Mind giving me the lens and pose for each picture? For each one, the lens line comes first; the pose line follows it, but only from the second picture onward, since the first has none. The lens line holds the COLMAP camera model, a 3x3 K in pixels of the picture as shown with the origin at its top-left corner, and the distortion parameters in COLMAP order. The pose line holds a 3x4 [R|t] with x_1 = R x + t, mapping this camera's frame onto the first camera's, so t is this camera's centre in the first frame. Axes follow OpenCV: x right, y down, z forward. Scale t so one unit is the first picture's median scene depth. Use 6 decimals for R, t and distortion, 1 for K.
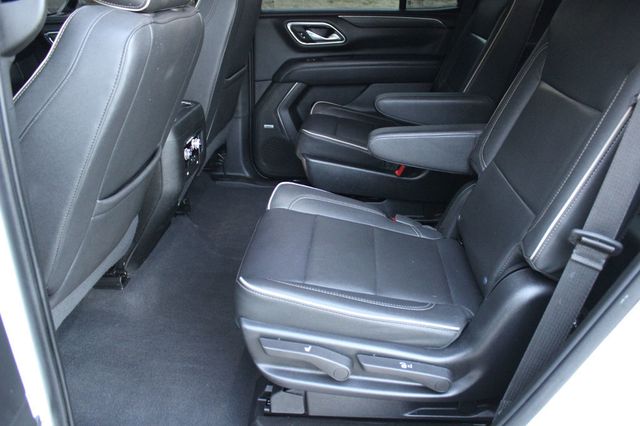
lens RADIAL K [[528.8, 0, 328.0], [0, 528.8, 217.3], [0, 0, 1]] dist [-0.136255, 0.082502]
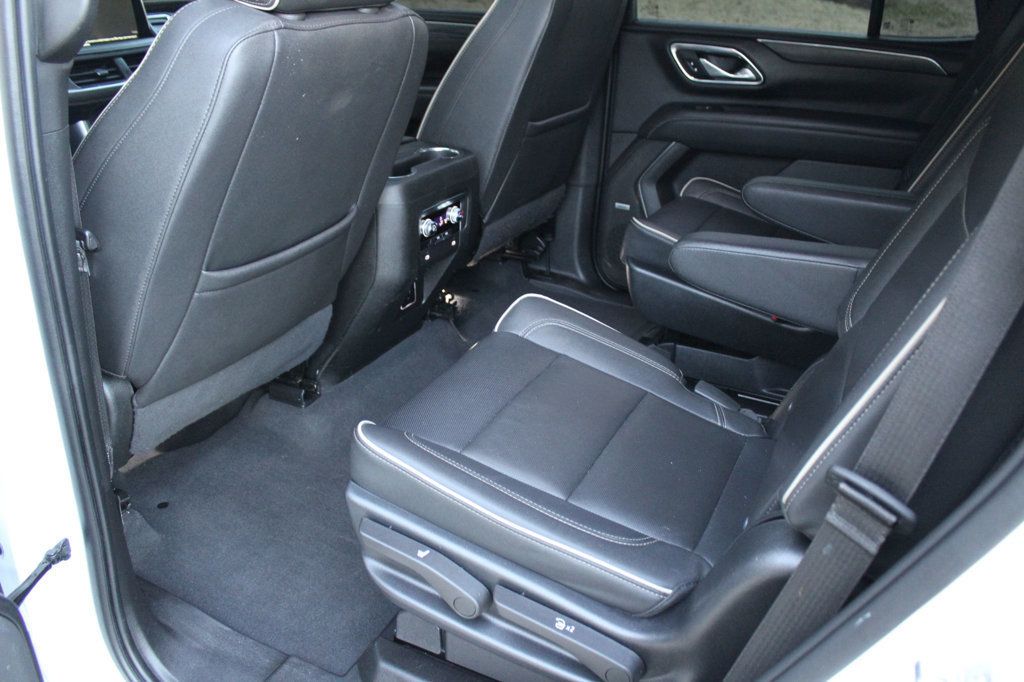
lens RADIAL K [[846.1, 0, 527.4], [0, 846.1, 346.4], [0, 0, 1]] dist [-0.136255, 0.082502]
pose [[0.921437, 0.188981, -0.339470, 0.249631], [-0.189326, 0.981379, 0.032434, -0.034891], [0.339278, 0.034385, 0.940058, 0.052371]]
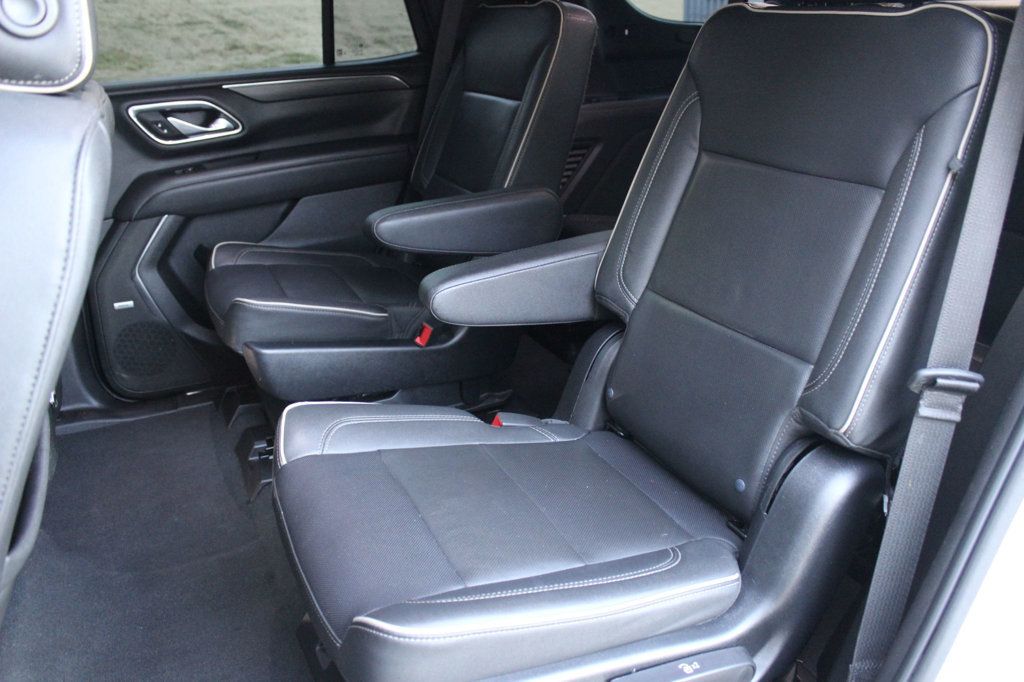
lens RADIAL K [[846.1, 0, 514.3], [0, 846.1, 347.7], [0, 0, 1]] dist [-0.136255, 0.082502]
pose [[0.875013, -0.208138, 0.437071, -0.227583], [0.230986, 0.972957, 0.000899, -0.067715], [-0.425439, 0.100171, 0.899426, 0.156169]]
